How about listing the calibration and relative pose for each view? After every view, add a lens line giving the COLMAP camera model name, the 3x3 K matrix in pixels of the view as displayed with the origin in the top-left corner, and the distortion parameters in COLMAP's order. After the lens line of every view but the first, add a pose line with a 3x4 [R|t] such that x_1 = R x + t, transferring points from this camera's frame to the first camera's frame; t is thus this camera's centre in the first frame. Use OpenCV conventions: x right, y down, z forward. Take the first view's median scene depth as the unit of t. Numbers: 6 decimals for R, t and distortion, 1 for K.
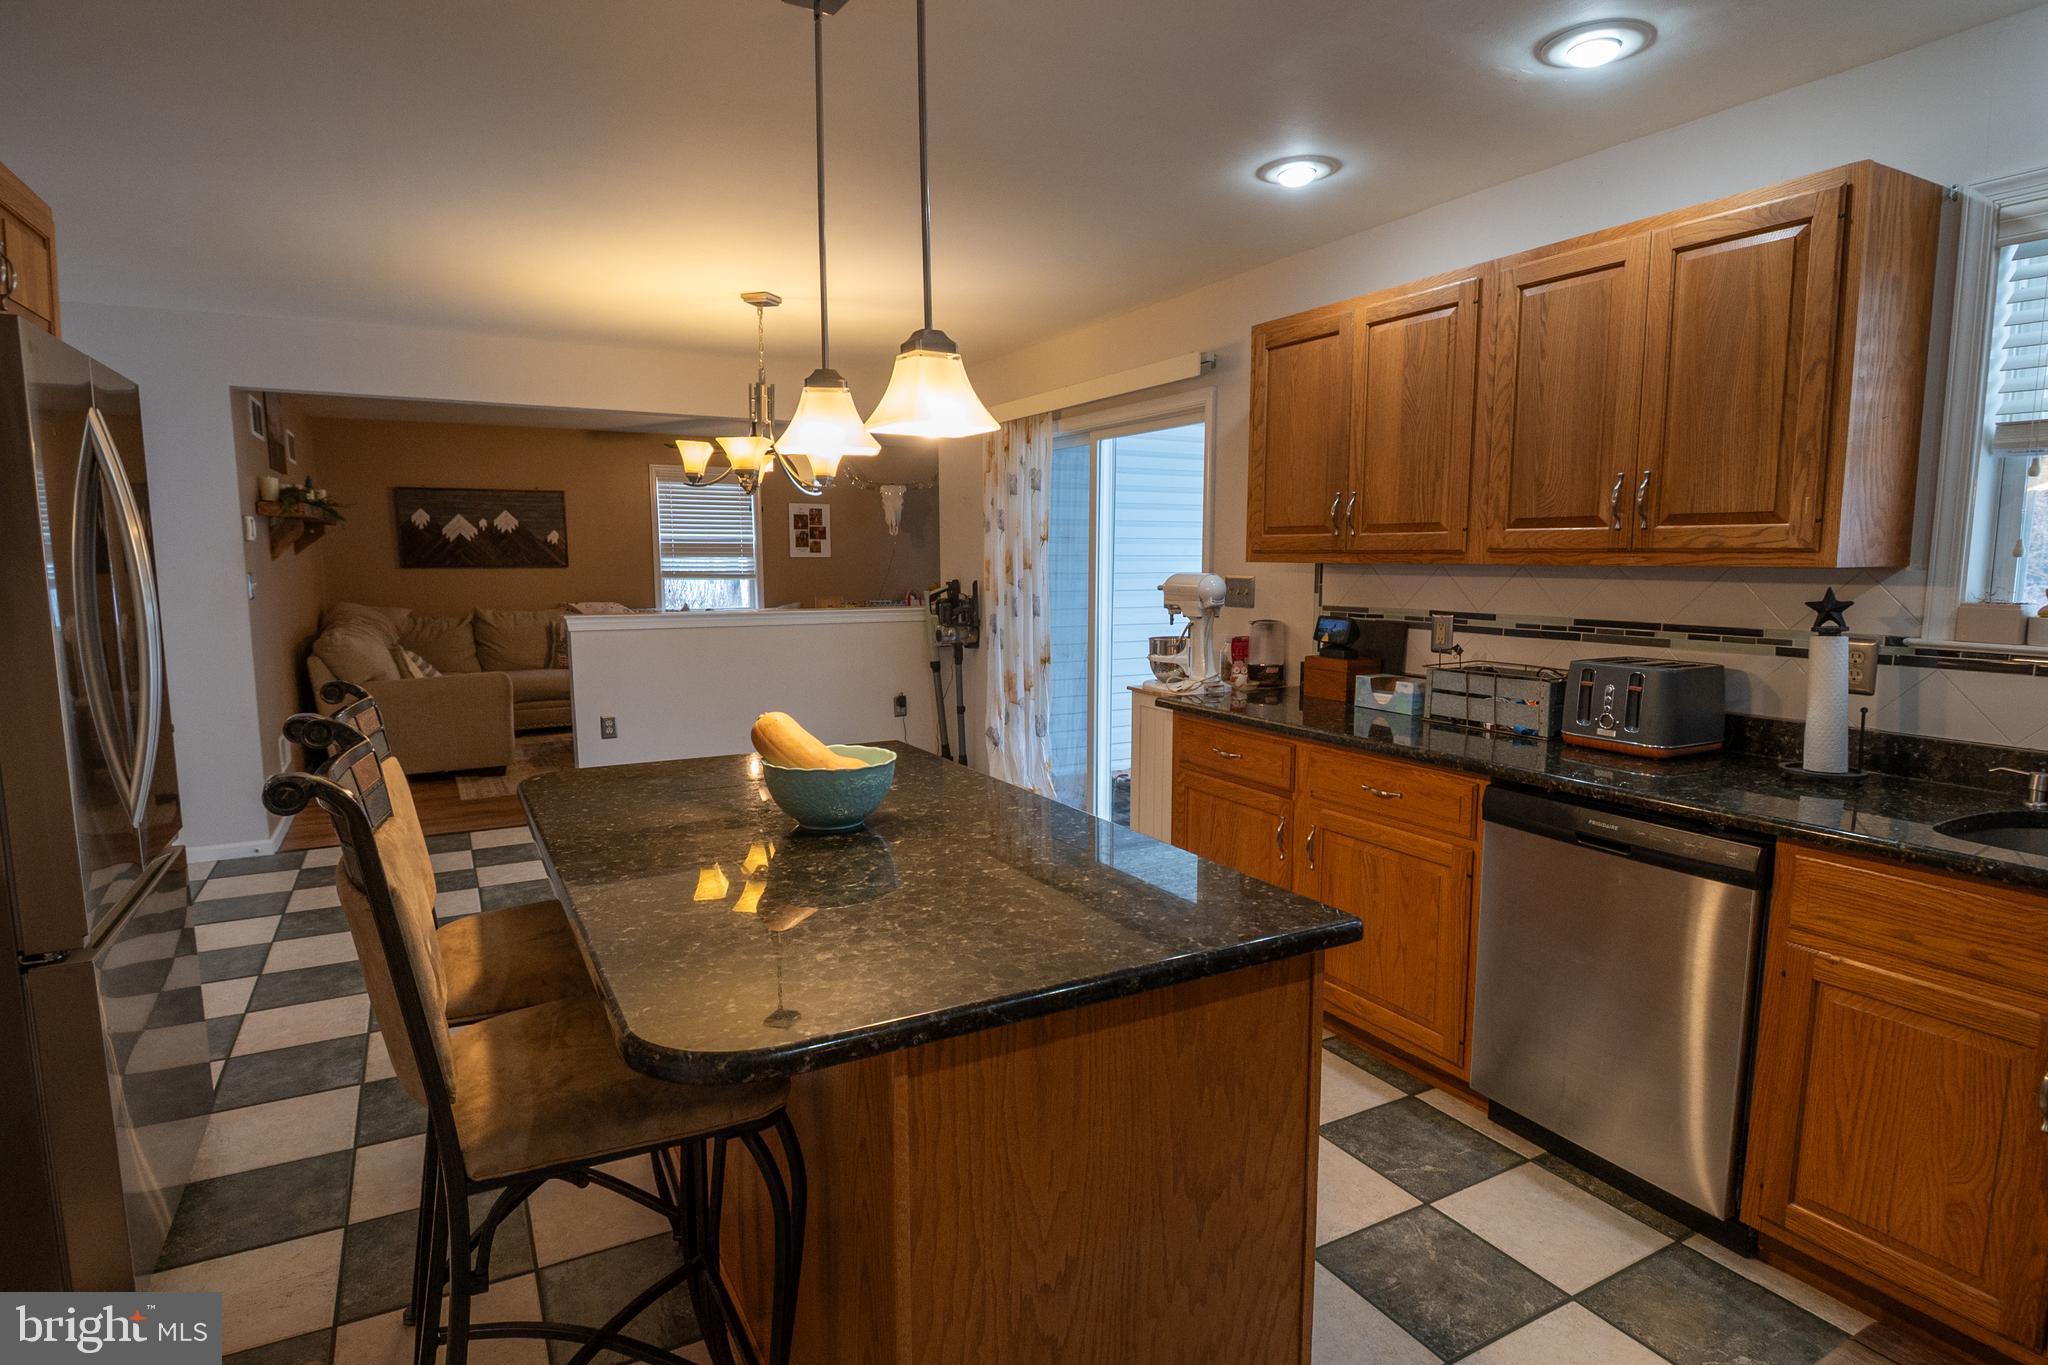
lens RADIAL K [[1091.1, 0, 1029.4], [0, 1091.1, 687.5], [0, 0, 1]] dist [0.000805, -0.013637]
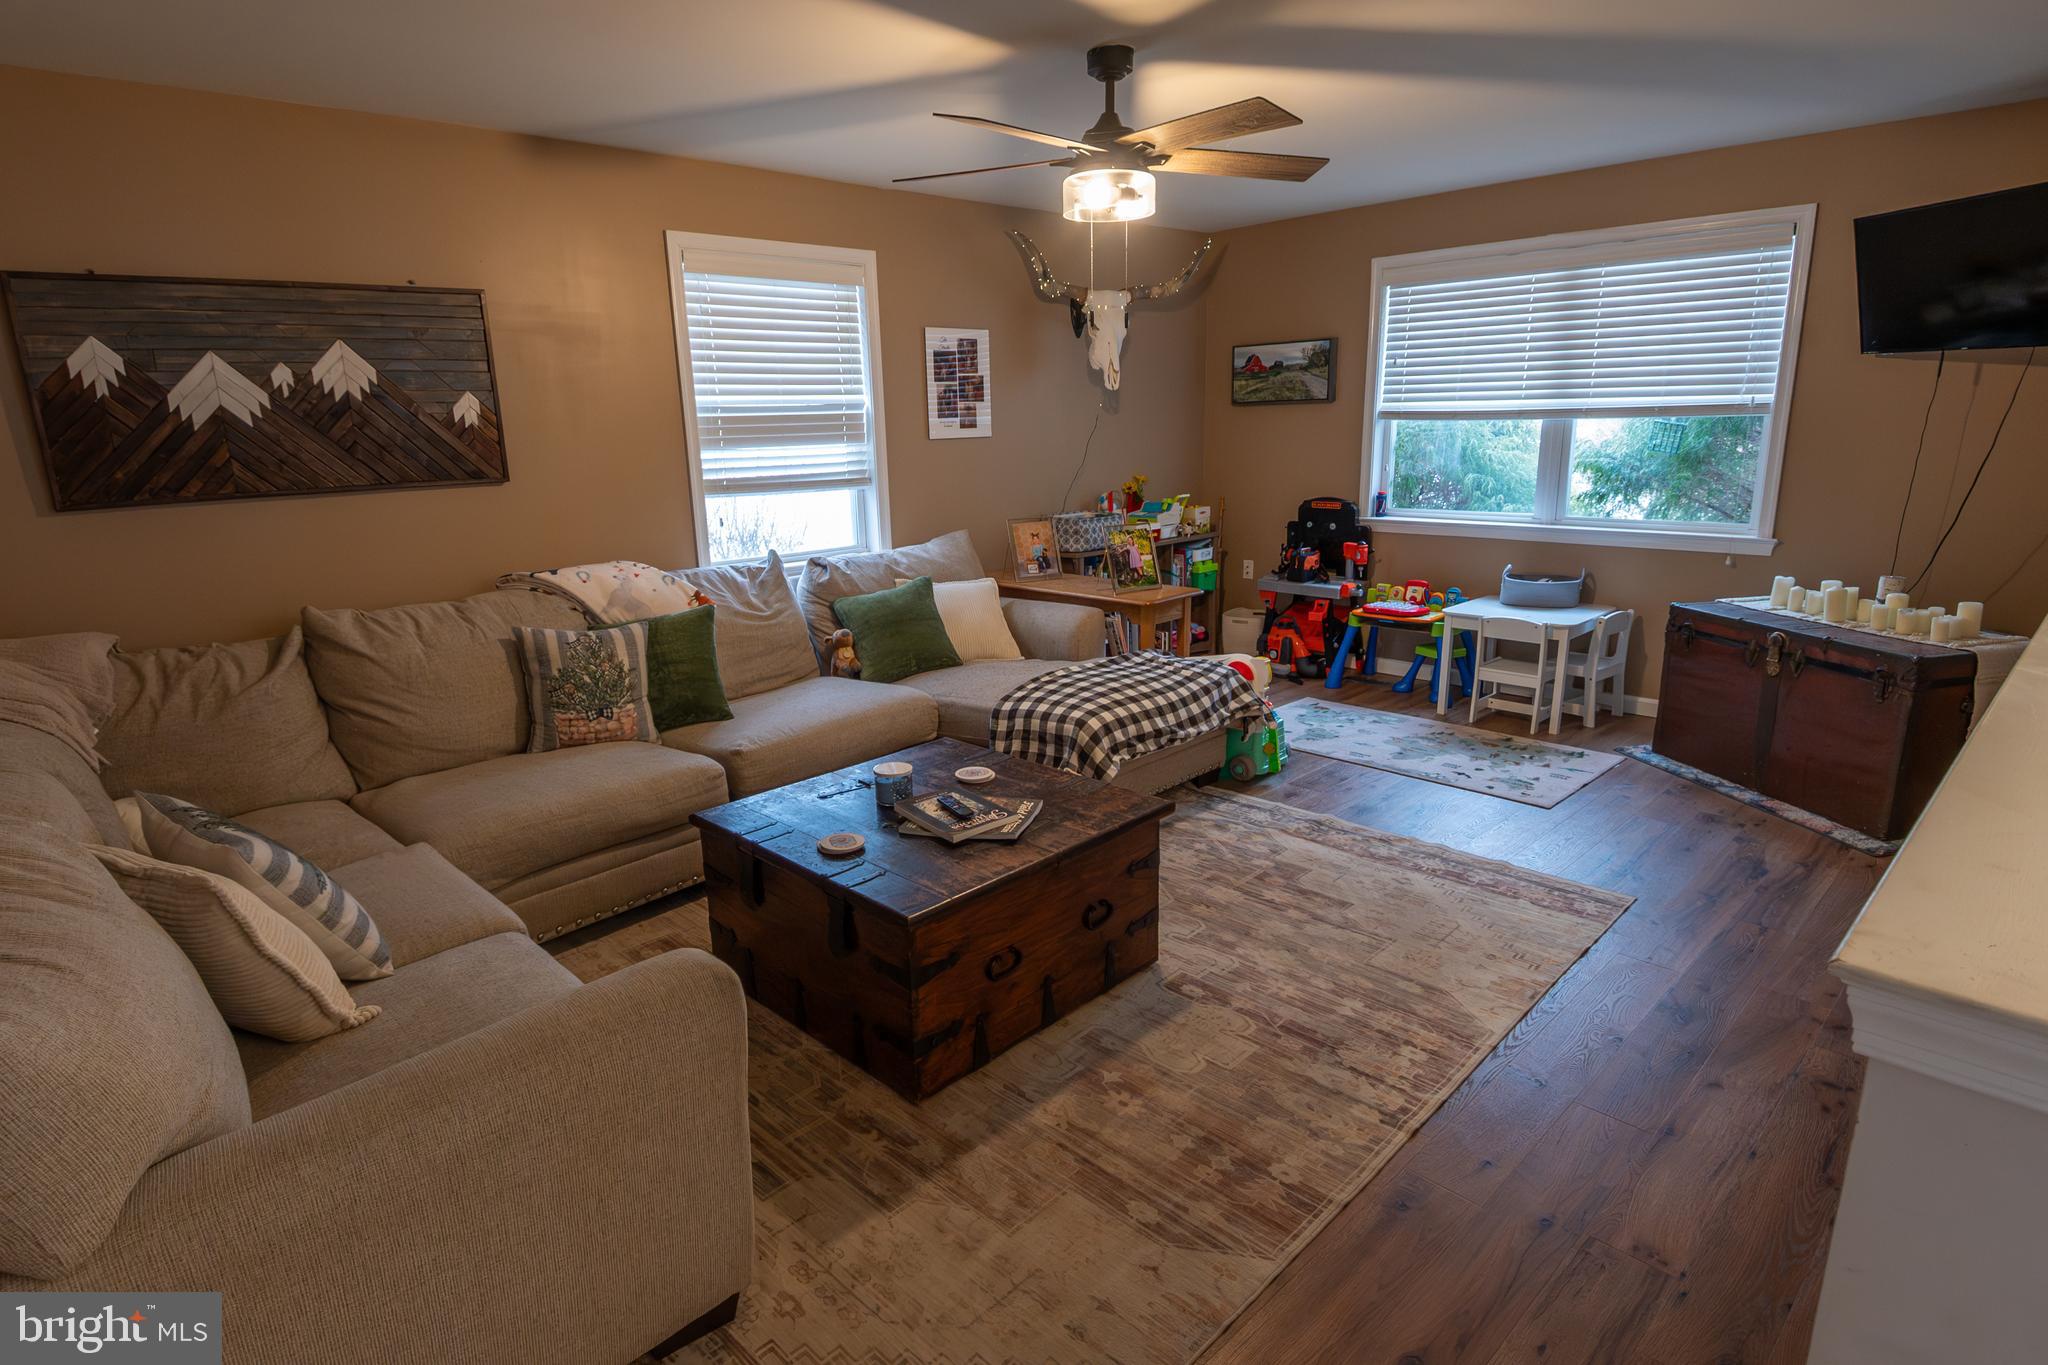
lens RADIAL K [[1091.1, 0, 1014.9], [0, 1091.1, 680.8], [0, 0, 1]] dist [0.000805, -0.013637]
pose [[0.966520, -0.087706, 0.241136, -0.346645], [0.059934, 0.990940, 0.120195, -0.074639], [-0.249493, -0.101718, 0.963019, 0.551219]]
